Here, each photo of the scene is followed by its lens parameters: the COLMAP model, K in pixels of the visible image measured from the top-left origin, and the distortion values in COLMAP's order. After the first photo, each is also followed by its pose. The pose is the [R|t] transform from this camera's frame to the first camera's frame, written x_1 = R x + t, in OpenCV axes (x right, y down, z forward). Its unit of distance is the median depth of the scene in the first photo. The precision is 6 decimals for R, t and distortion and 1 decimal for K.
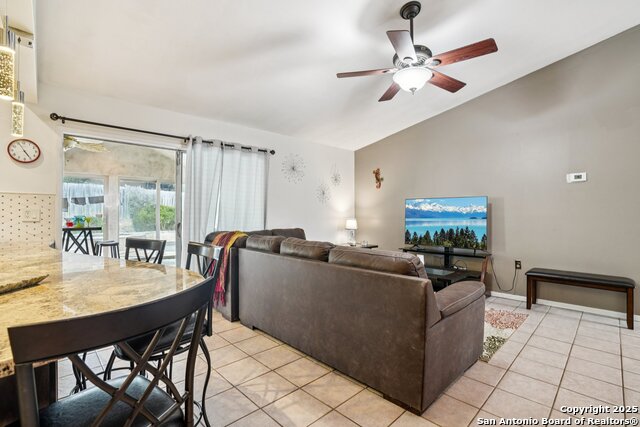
lens RADIAL K [[299.0, 0, 319.3], [0, 299.0, 211.0], [0, 0, 1]] dist [-0.054609, 0.017728]
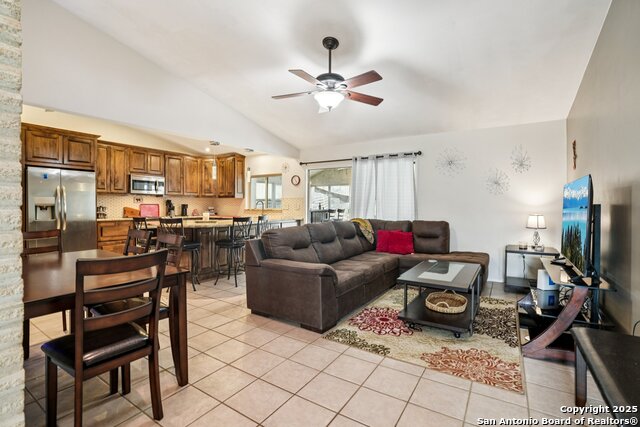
lens RADIAL K [[299.0, 0, 317.0], [0, 299.0, 209.5], [0, 0, 1]] dist [-0.054609, 0.017728]
pose [[0.212500, 0.011405, -0.977095, 1.083482], [0.001983, 0.999925, 0.012102, 0.004304], [0.977159, -0.004509, 0.212461, 0.473521]]
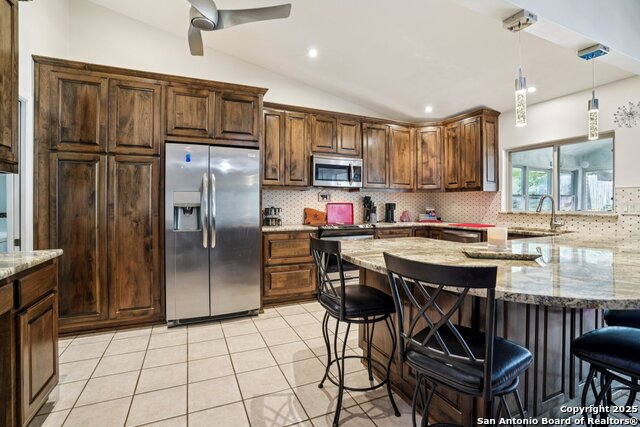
lens RADIAL K [[299.0, 0, 318.5], [0, 299.0, 205.4], [0, 0, 1]] dist [-0.054609, 0.017728]
pose [[-0.347748, 0.001239, -0.937587, 0.185681], [0.004501, 0.999990, -0.000348, -0.000659], [0.937577, -0.004341, -0.347750, 0.168234]]
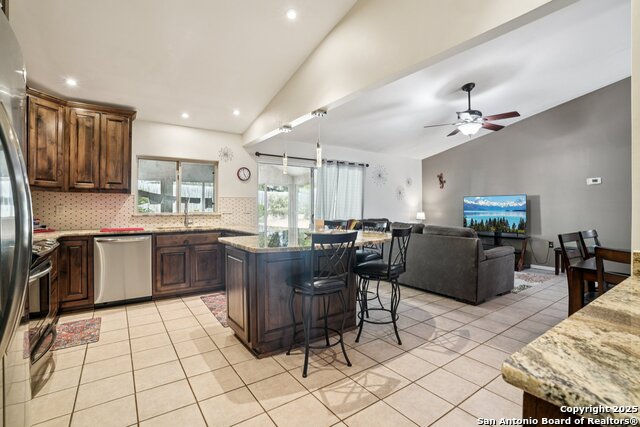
lens RADIAL K [[299.0, 0, 322.4], [0, 299.0, 204.9], [0, 0, 1]] dist [-0.054609, 0.017728]
pose [[0.988192, -0.005703, -0.153115, -0.189040], [0.005310, 0.999981, -0.002976, -0.004476], [0.153130, 0.002128, 0.988204, -0.572470]]
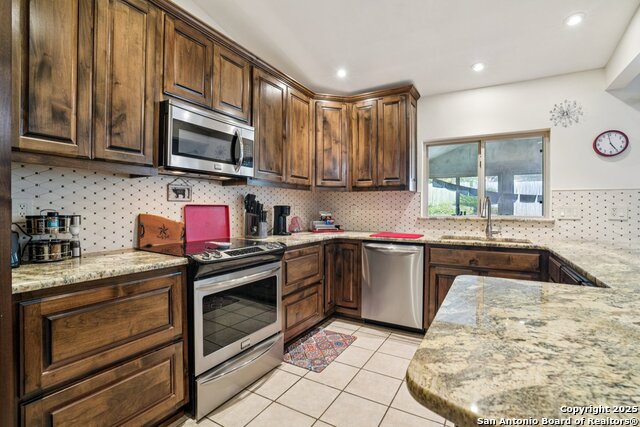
lens RADIAL K [[299.0, 0, 319.3], [0, 299.0, 210.1], [0, 0, 1]] dist [-0.054609, 0.017728]
pose [[0.260520, 0.005435, -0.965453, -0.280016], [0.002437, 0.999977, 0.006287, -0.001724], [0.965465, -0.003991, 0.260501, -0.106829]]
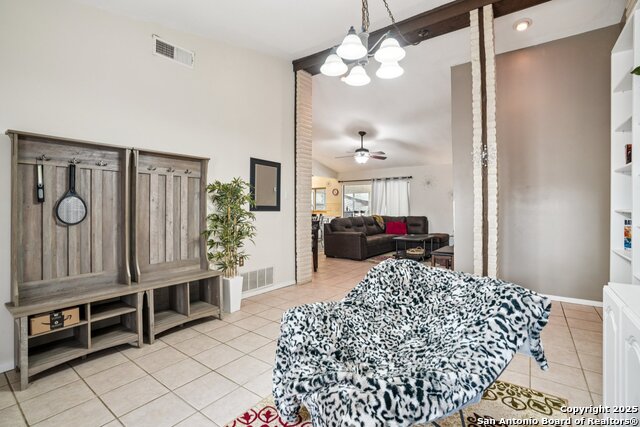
lens RADIAL K [[299.0, 0, 314.8], [0, 299.0, 207.3], [0, 0, 1]] dist [-0.054609, 0.017728]
pose [[0.150935, -0.005314, -0.988529, 2.119184], [0.005279, 0.999976, -0.004569, 0.008912], [0.988530, -0.004529, 0.150959, 0.093011]]
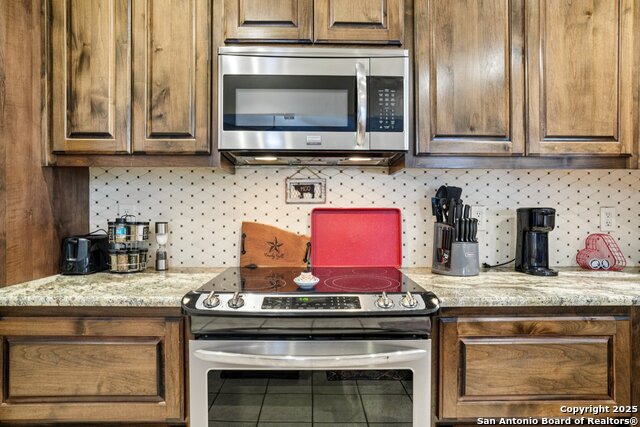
lens RADIAL K [[359.2, 0, 318.3], [0, 359.2, 212.9], [0, 0, 1]] dist [-0.018312, 0.005748]
pose [[-0.688732, -0.001445, -0.725014, -0.604436], [0.002233, 0.999989, -0.004114, -0.001738], [0.725012, -0.004452, -0.688721, 0.124050]]
